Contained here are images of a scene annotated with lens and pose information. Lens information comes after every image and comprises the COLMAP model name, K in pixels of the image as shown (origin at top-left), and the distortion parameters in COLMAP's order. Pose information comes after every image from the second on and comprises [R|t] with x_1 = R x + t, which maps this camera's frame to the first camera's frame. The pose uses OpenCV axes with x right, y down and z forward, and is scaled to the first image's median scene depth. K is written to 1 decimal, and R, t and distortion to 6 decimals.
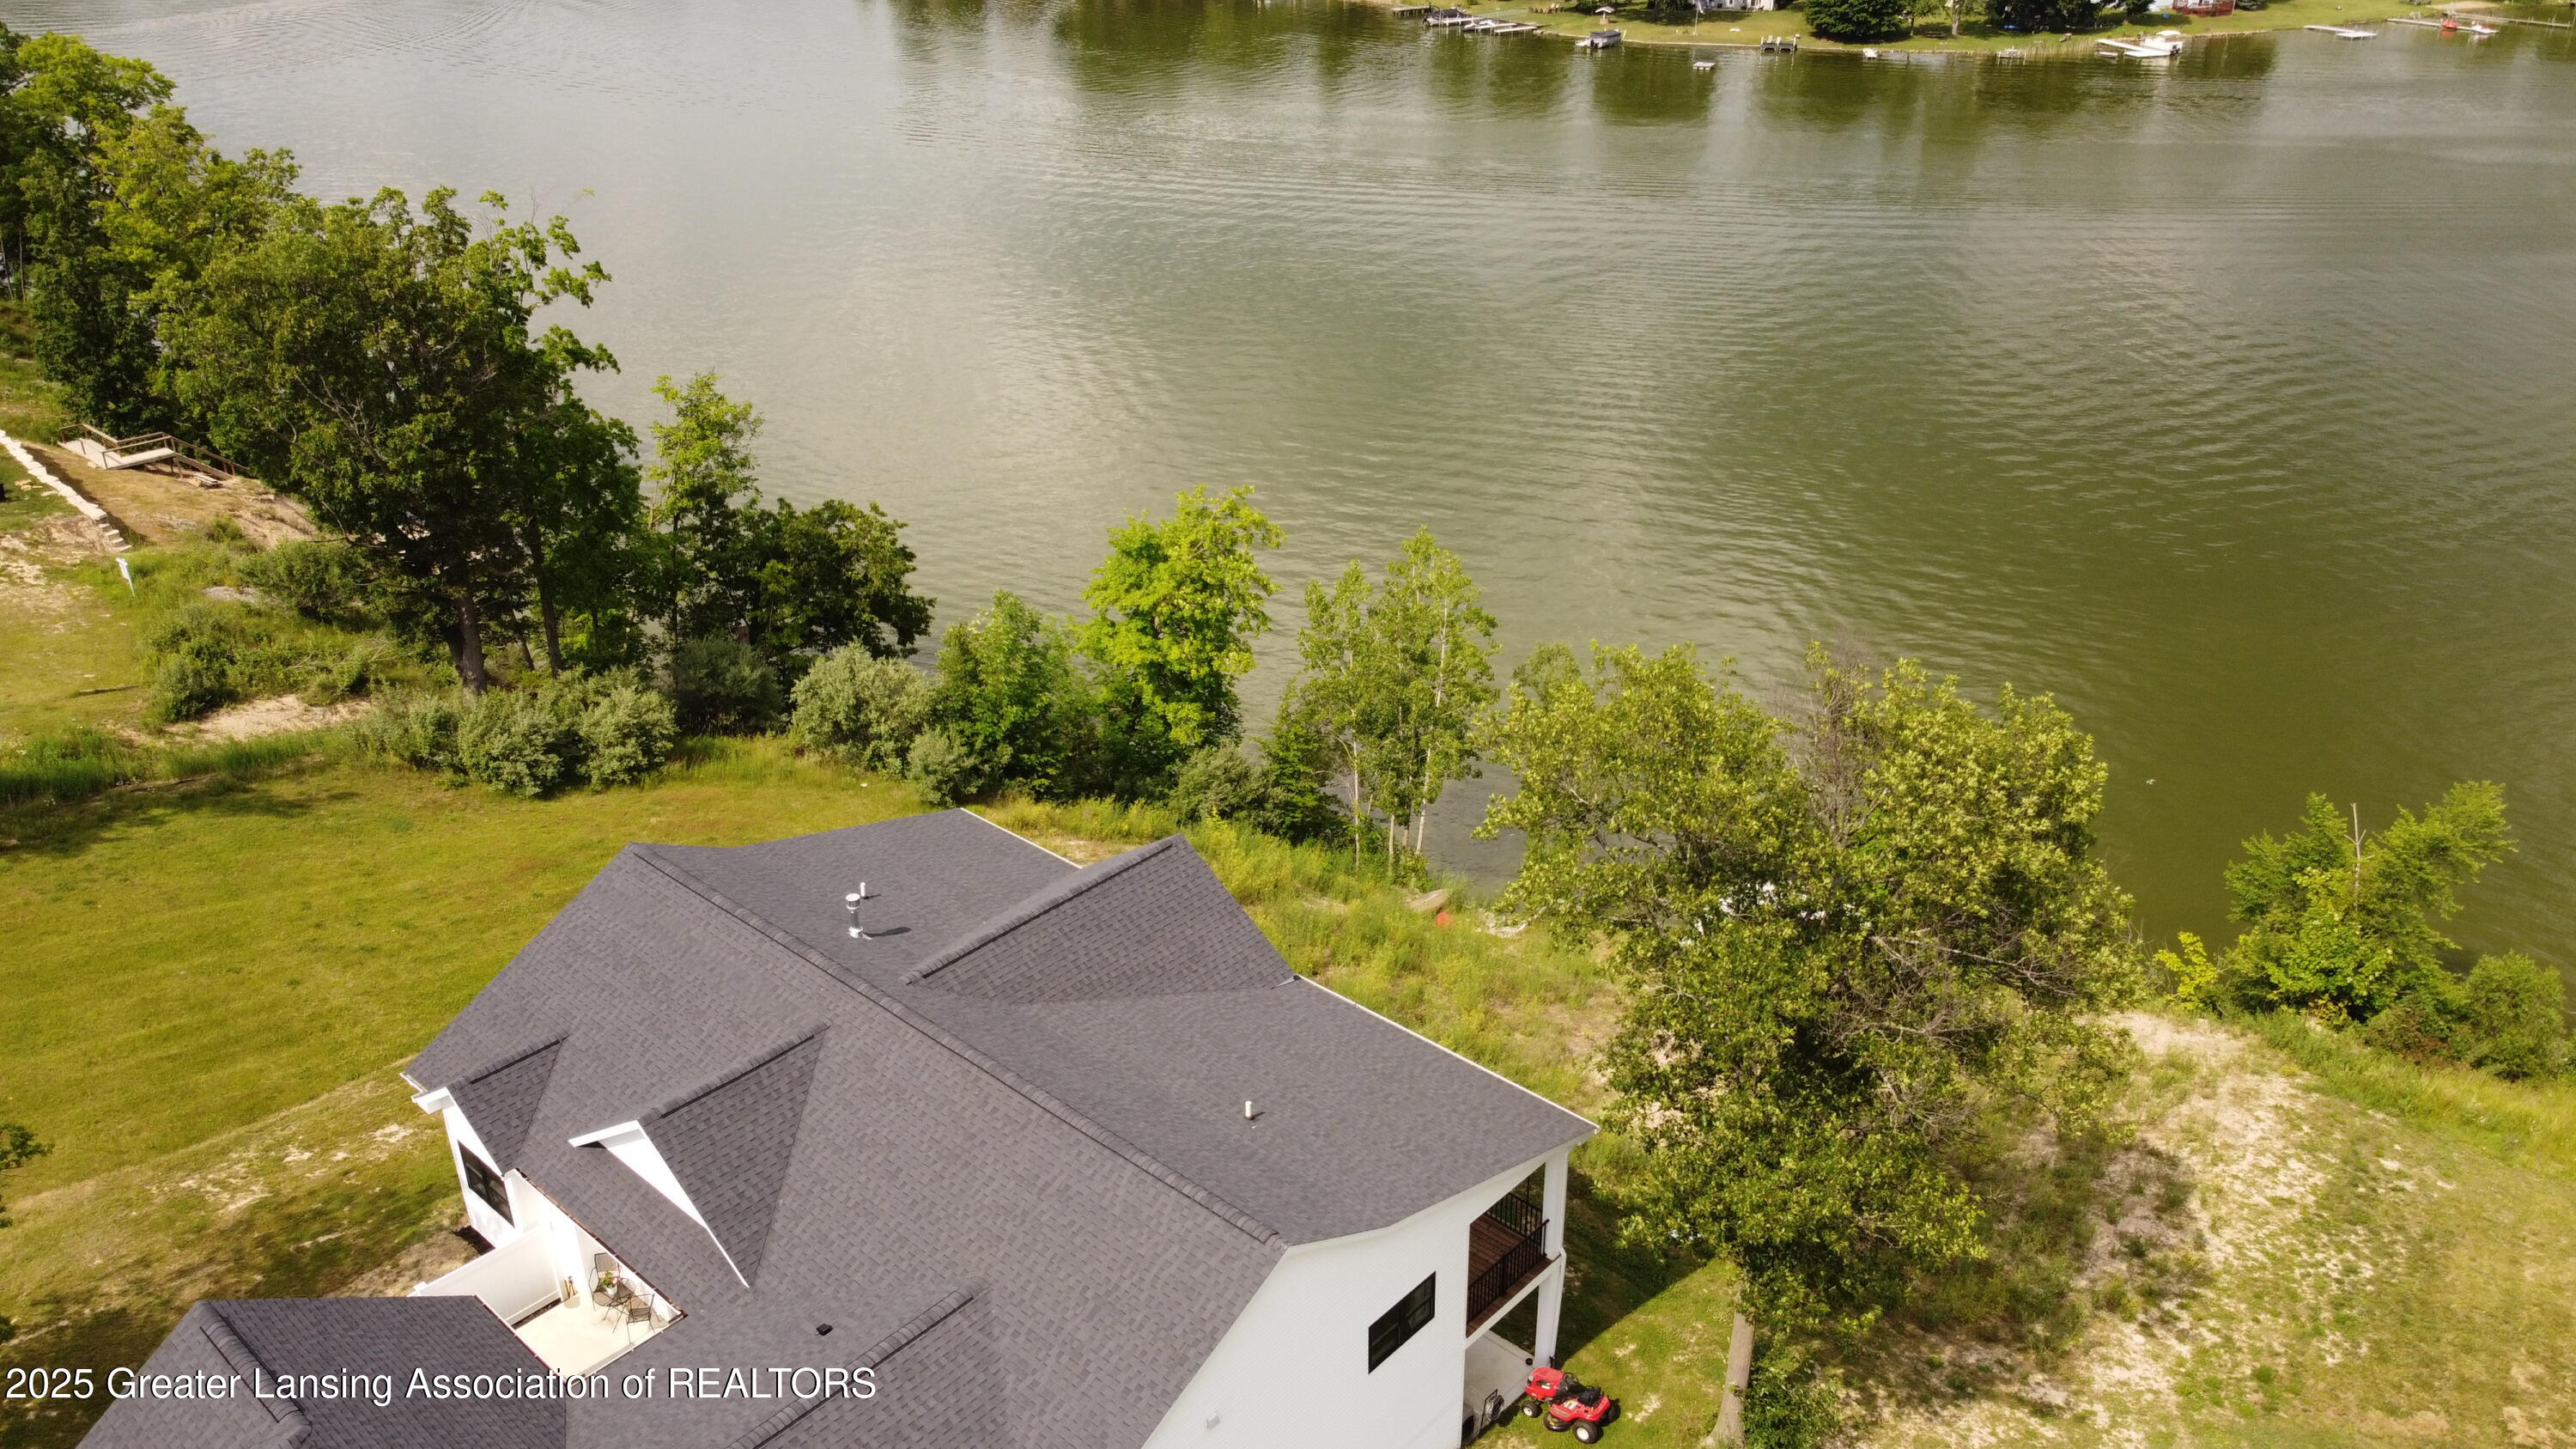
lens RADIAL K [[1957.8, 0, 1288.0], [0, 1957.8, 724.5], [0, 0, 1]] dist [0.000554, 0.005693]
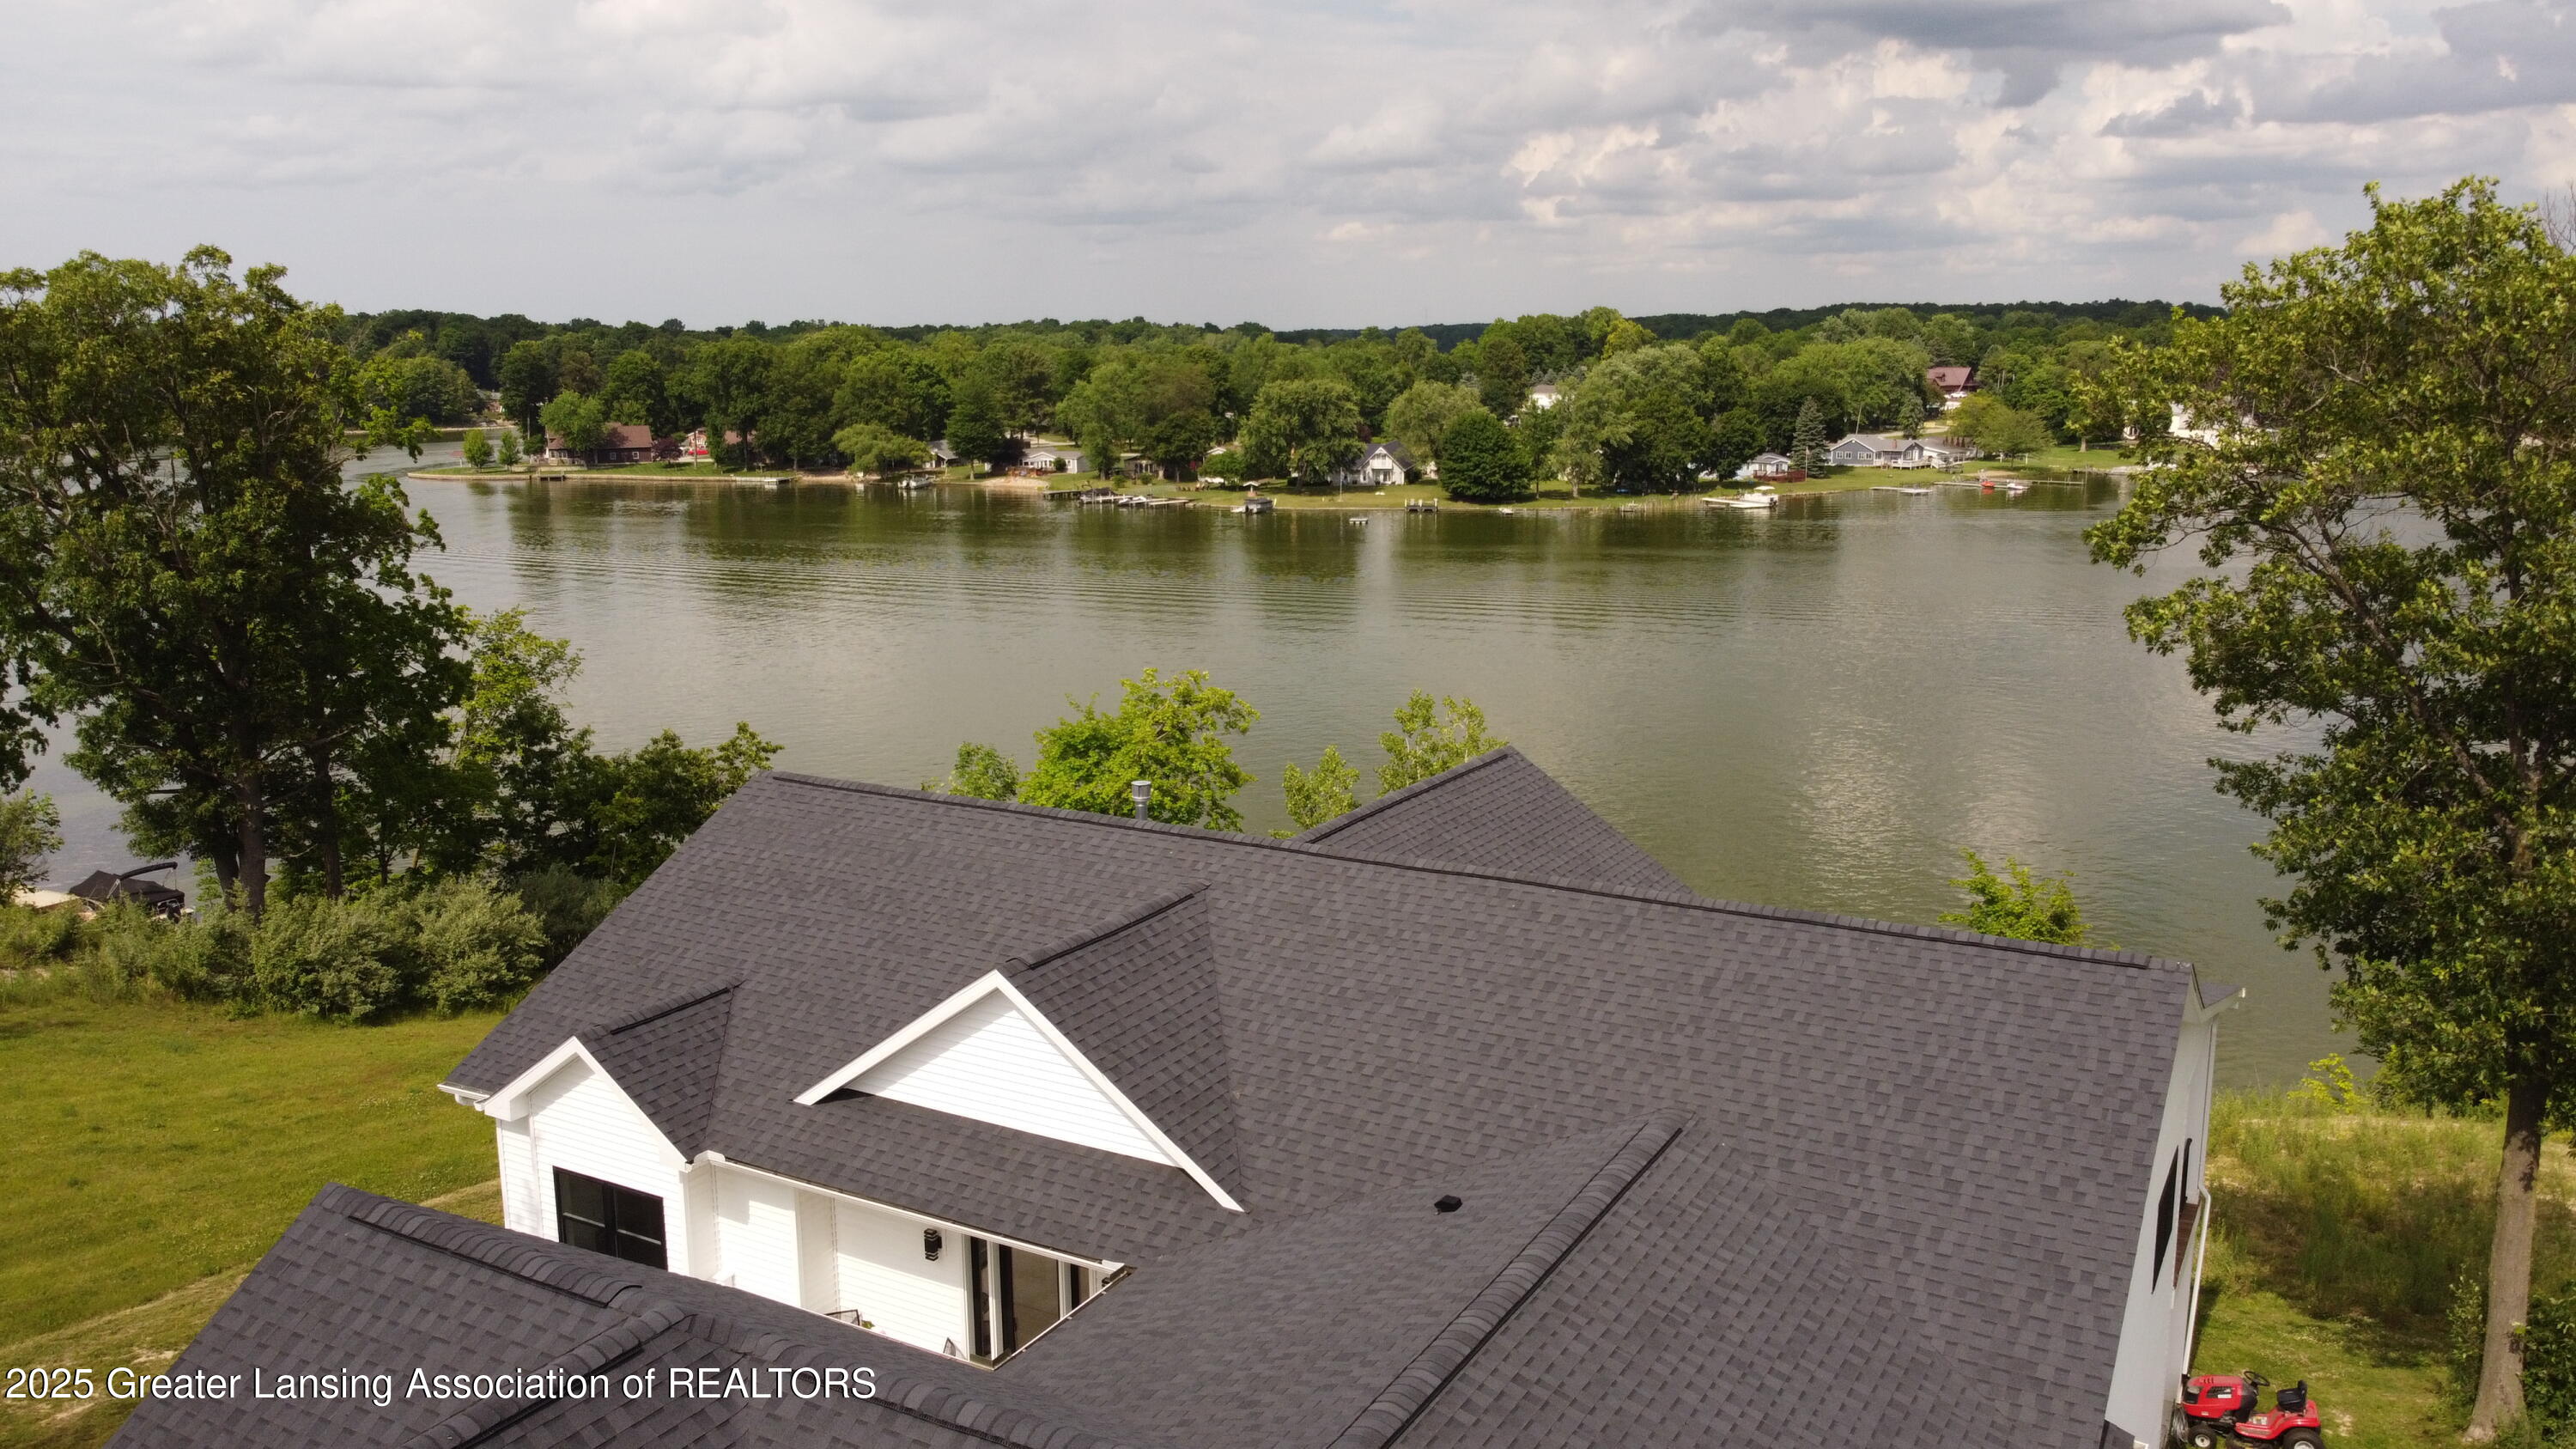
lens RADIAL K [[1957.8, 0, 1288.0], [0, 1957.8, 724.5], [0, 0, 1]] dist [0.000554, 0.005693]
pose [[0.977519, -0.039847, 0.207047, -0.188877], [0.094332, 0.960872, -0.260437, 0.152057], [-0.188568, 0.274113, 0.943029, 0.204485]]
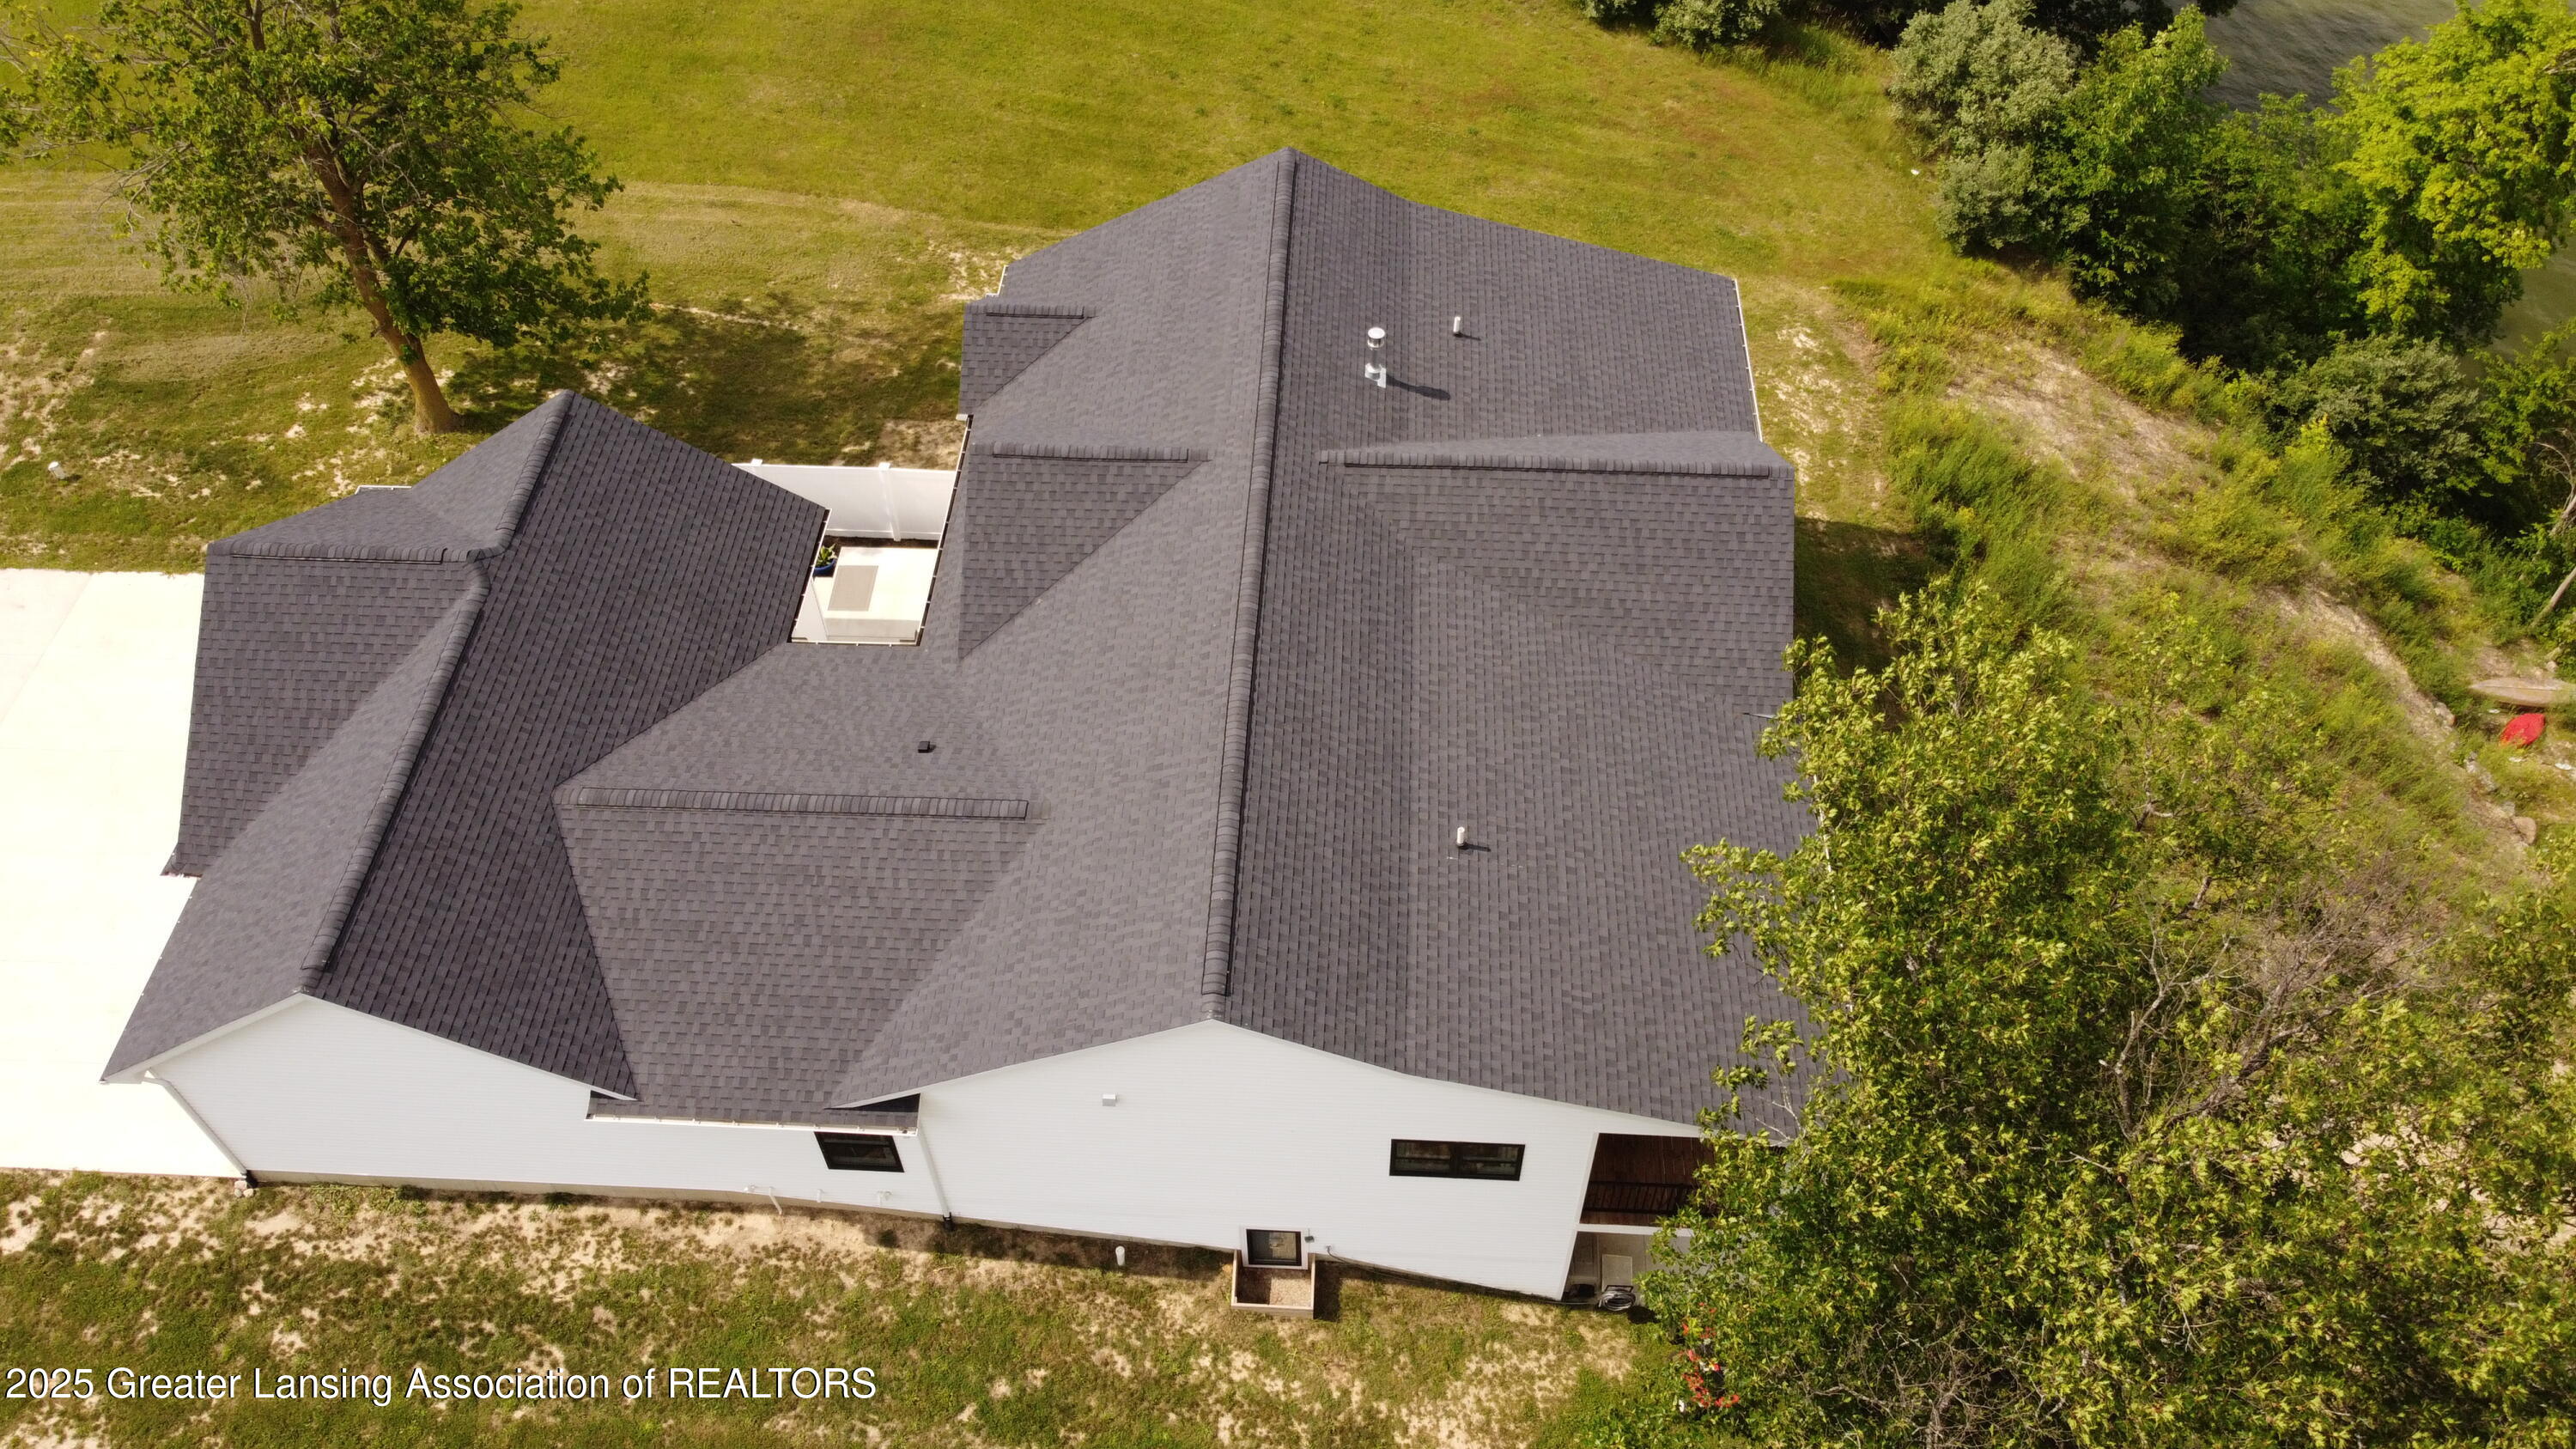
lens RADIAL K [[1957.8, 0, 1288.0], [0, 1957.8, 724.5], [0, 0, 1]] dist [0.000554, 0.005693]
pose [[0.632380, 0.595949, -0.494914, 0.160891], [-0.343182, 0.788289, 0.510712, -0.116876], [0.694493, -0.153118, 0.703018, 0.217437]]
